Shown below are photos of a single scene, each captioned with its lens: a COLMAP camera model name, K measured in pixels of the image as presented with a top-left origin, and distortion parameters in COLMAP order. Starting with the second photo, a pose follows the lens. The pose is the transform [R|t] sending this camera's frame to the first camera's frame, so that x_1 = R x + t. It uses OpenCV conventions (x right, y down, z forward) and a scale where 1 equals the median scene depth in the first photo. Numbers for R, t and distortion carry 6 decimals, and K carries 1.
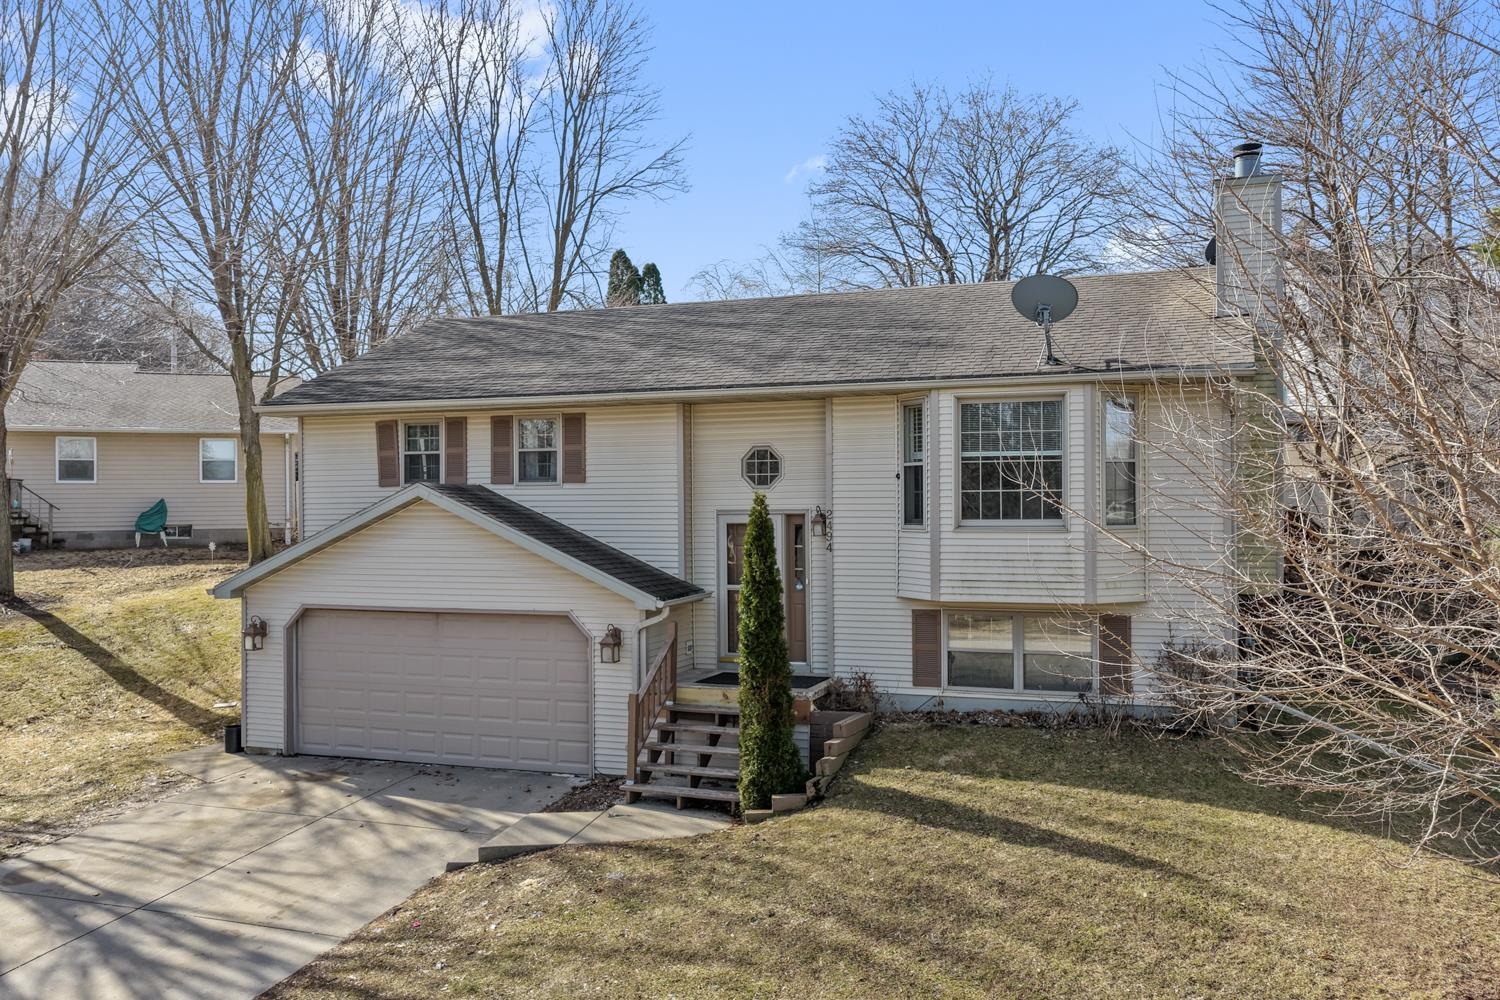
lens RADIAL K [[1278.4, 0, 771.0], [0, 1278.4, 500.7], [0, 0, 1]] dist [-0.009706, 0.018869]
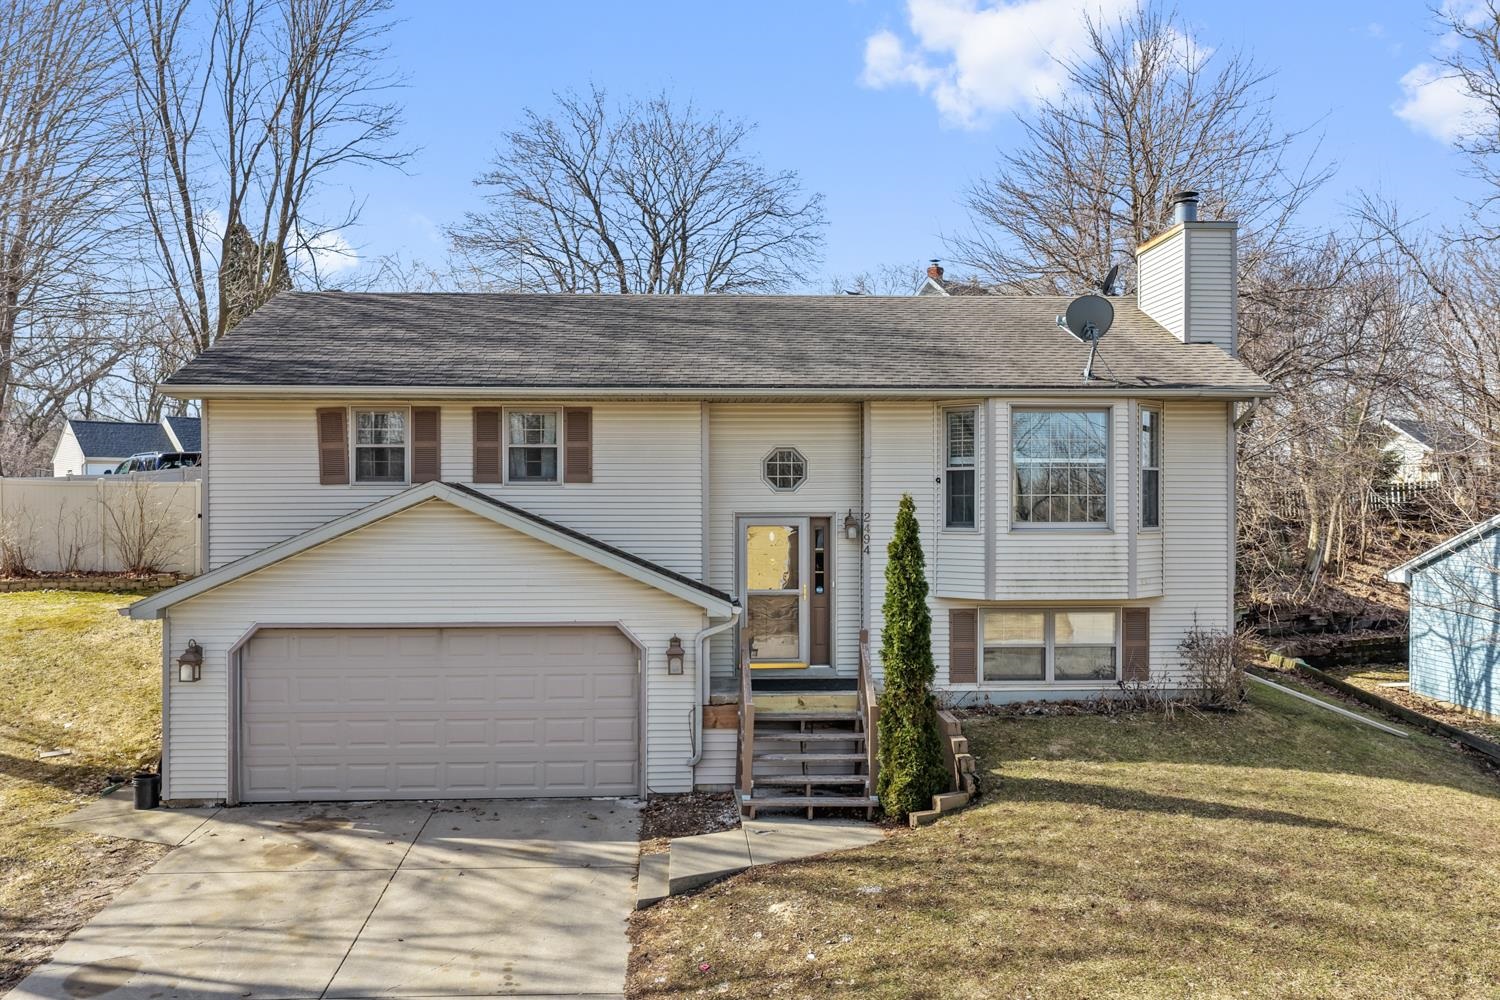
lens RADIAL K [[1278.4, 0, 771.0], [0, 1278.4, 500.7], [0, 0, 1]] dist [-0.009706, 0.018869]
pose [[0.917322, 0.006931, 0.398087, -0.478924], [-0.005377, 0.999973, -0.005020, 0.003604], [-0.398111, 0.002464, 0.917334, 0.117273]]
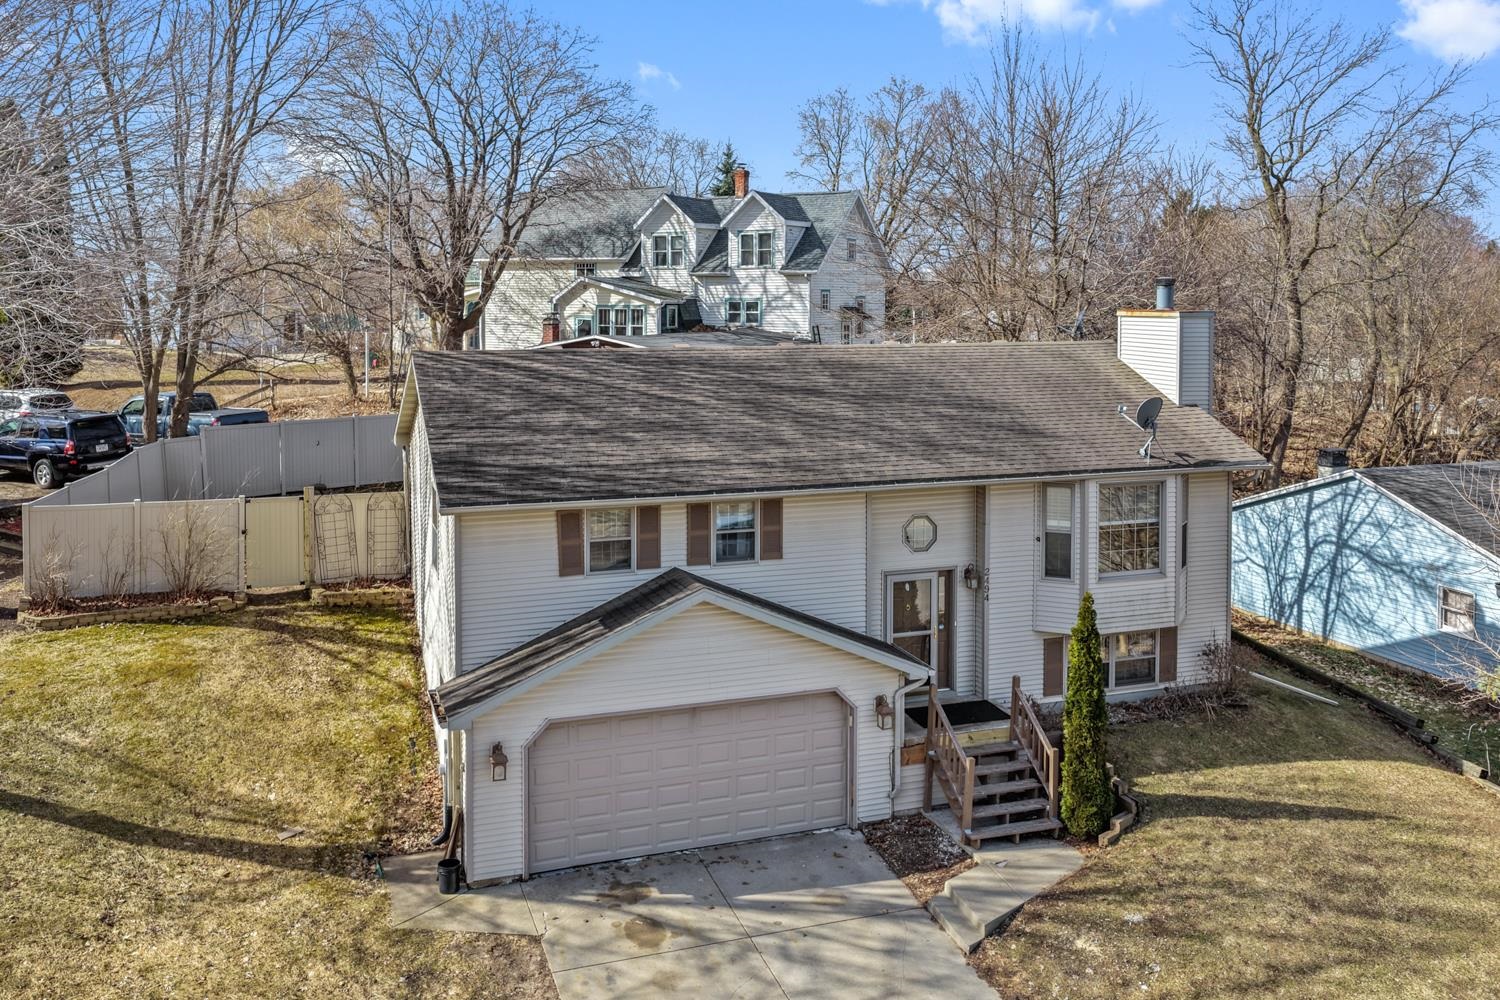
lens RADIAL K [[1292.4, 0, 776.1], [0, 1292.4, 318.2], [0, 0, 1]] dist [0.002053, 0.006116]
pose [[0.761437, -0.004463, 0.648223, -1.059200], [-0.008278, 0.999828, 0.016608, -0.292158], [-0.648186, -0.018012, 0.761269, 0.187035]]
